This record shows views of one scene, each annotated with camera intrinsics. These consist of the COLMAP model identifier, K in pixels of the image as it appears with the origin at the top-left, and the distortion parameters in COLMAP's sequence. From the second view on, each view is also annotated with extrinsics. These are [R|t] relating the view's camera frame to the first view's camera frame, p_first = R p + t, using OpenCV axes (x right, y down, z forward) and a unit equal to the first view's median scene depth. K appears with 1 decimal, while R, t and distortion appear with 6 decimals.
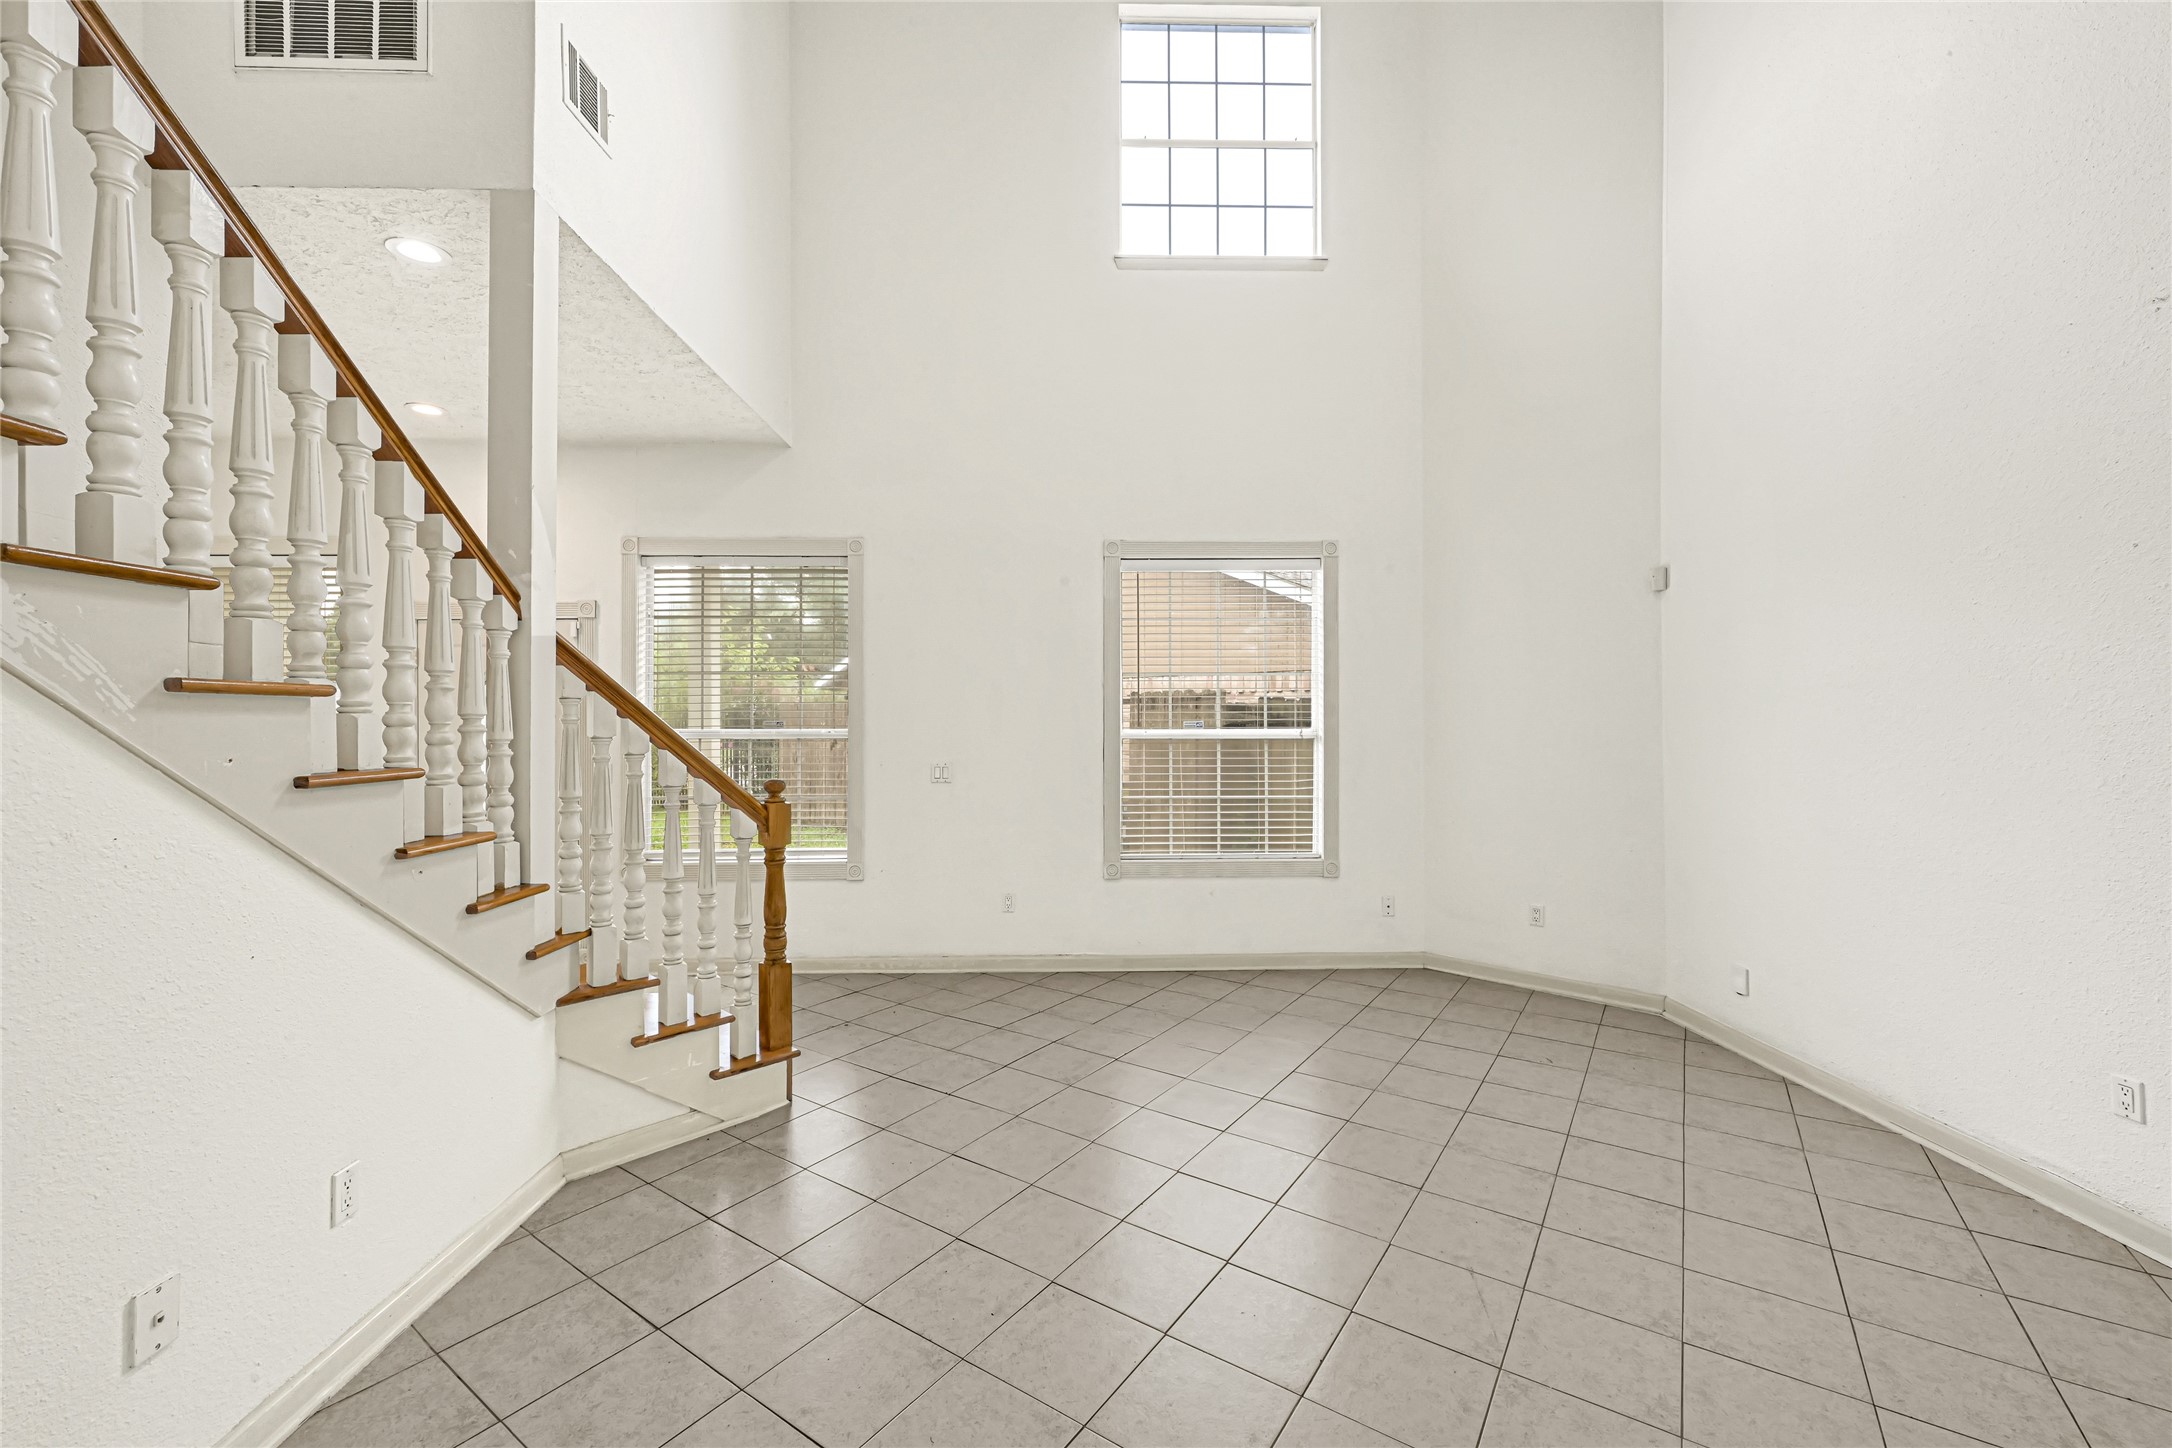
lens RADIAL K [[877.9, 0, 1080.5], [0, 877.9, 723.1], [0, 0, 1]] dist [-0.000049, -0.000040]
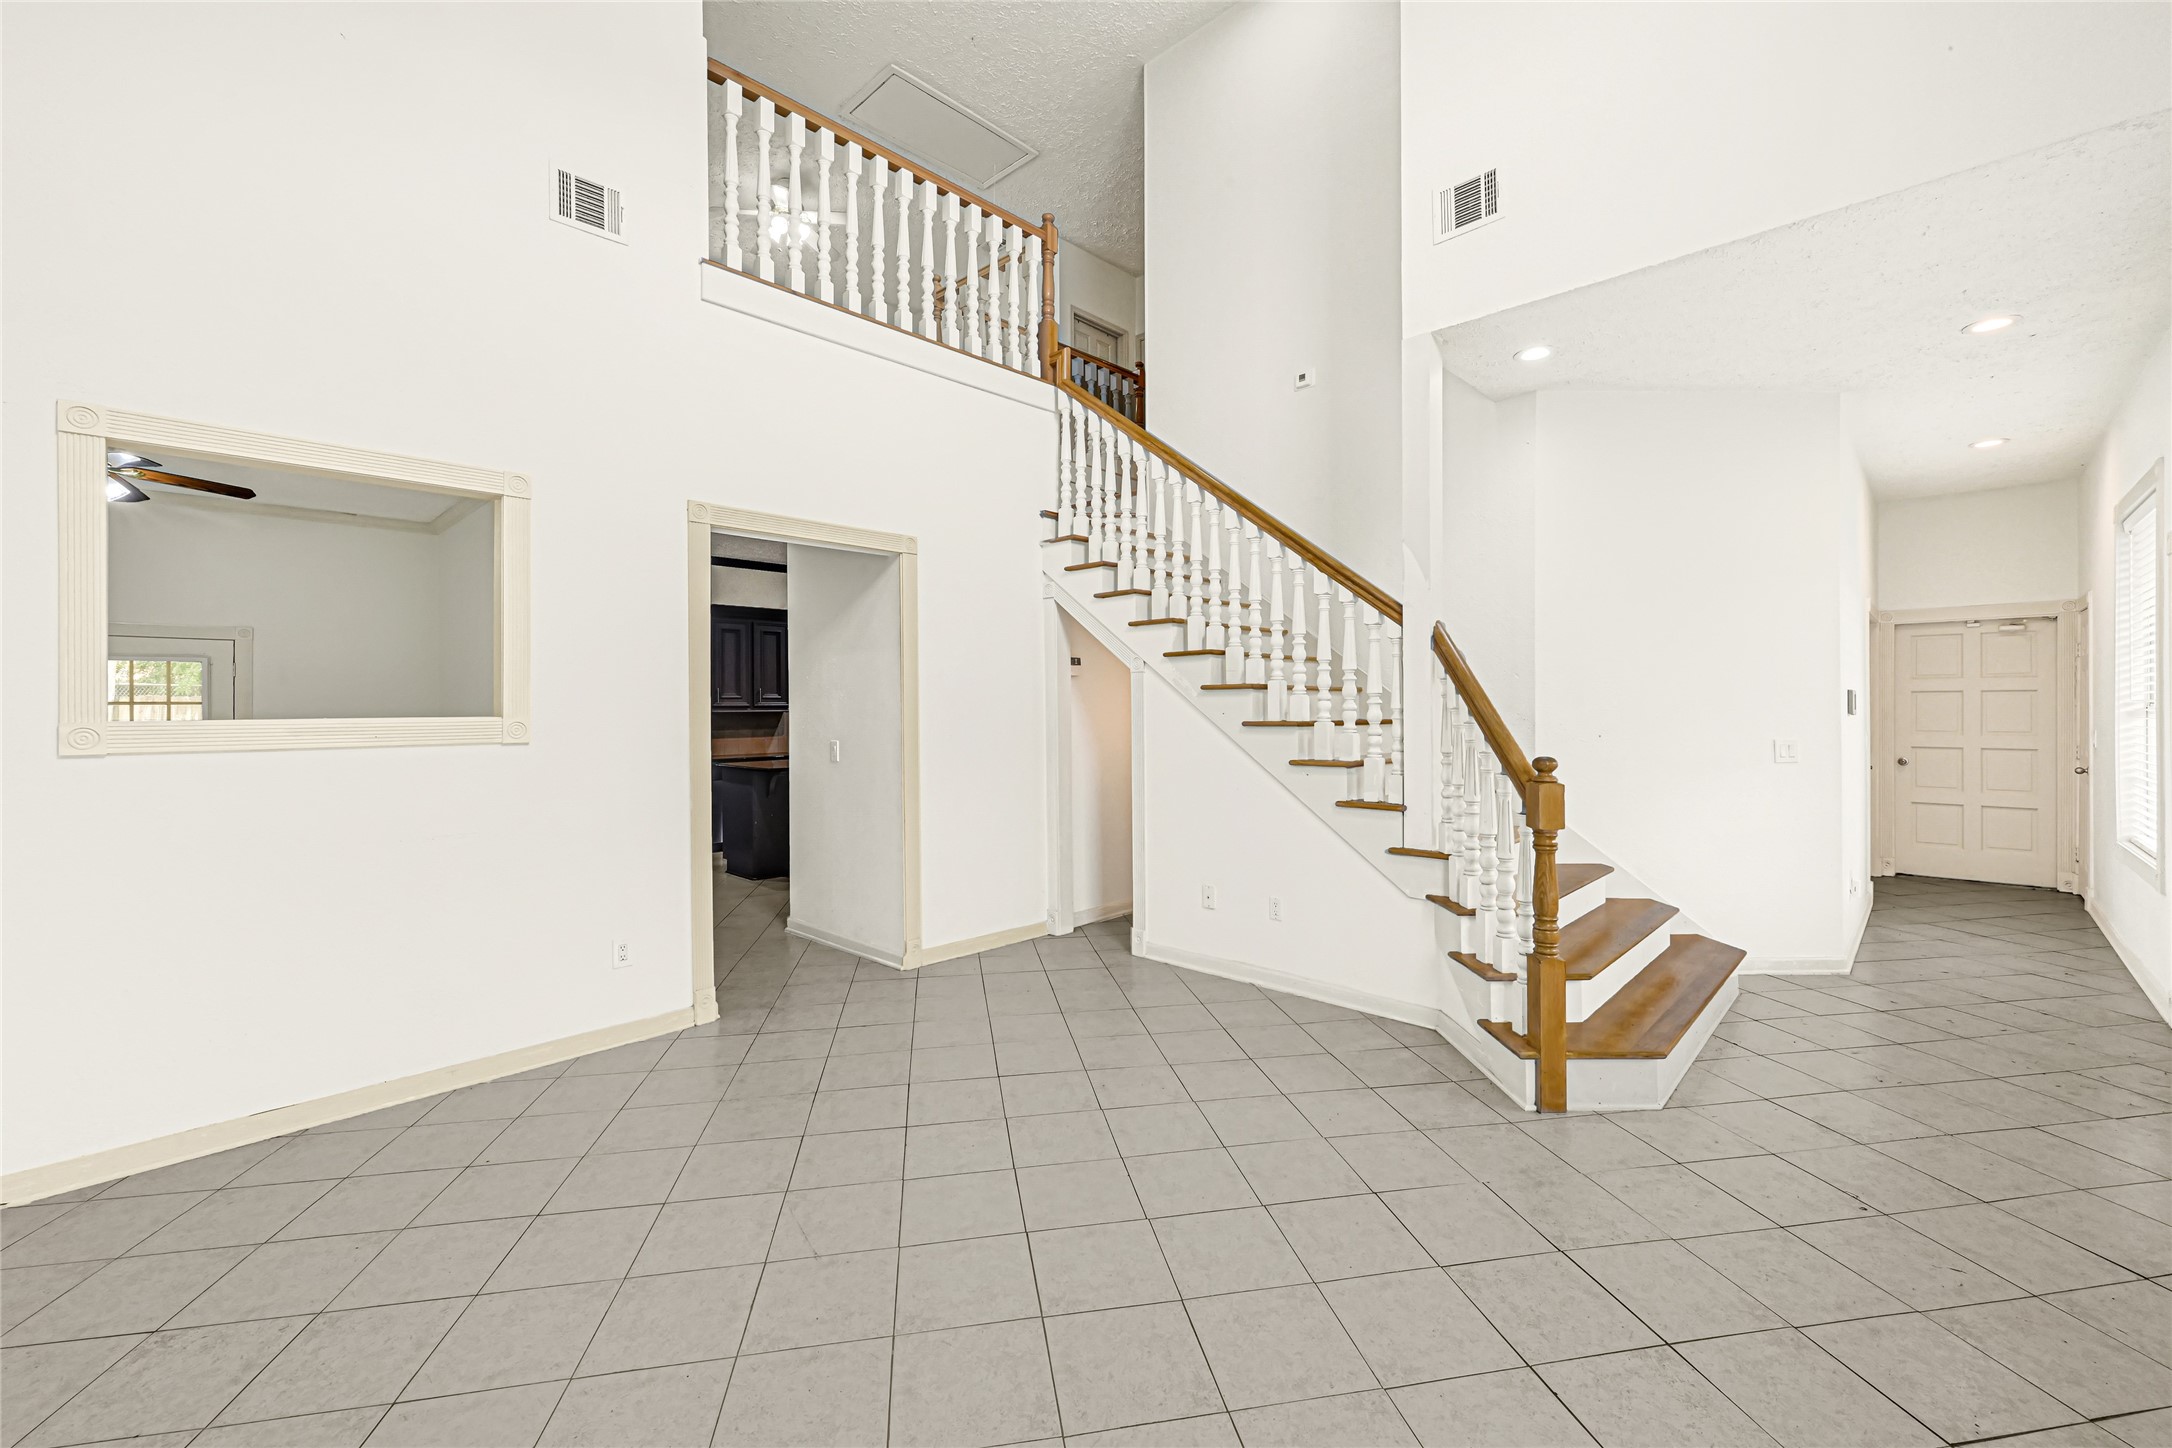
lens RADIAL K [[877.9, 0, 1080.5], [0, 877.9, 723.1], [0, 0, 1]] dist [-0.000049, -0.000040]
pose [[-0.720473, 0.011236, -0.693392, 0.674296], [0.004745, 0.999925, 0.011273, 0.020462], [0.693466, 0.004832, -0.720473, 1.420855]]
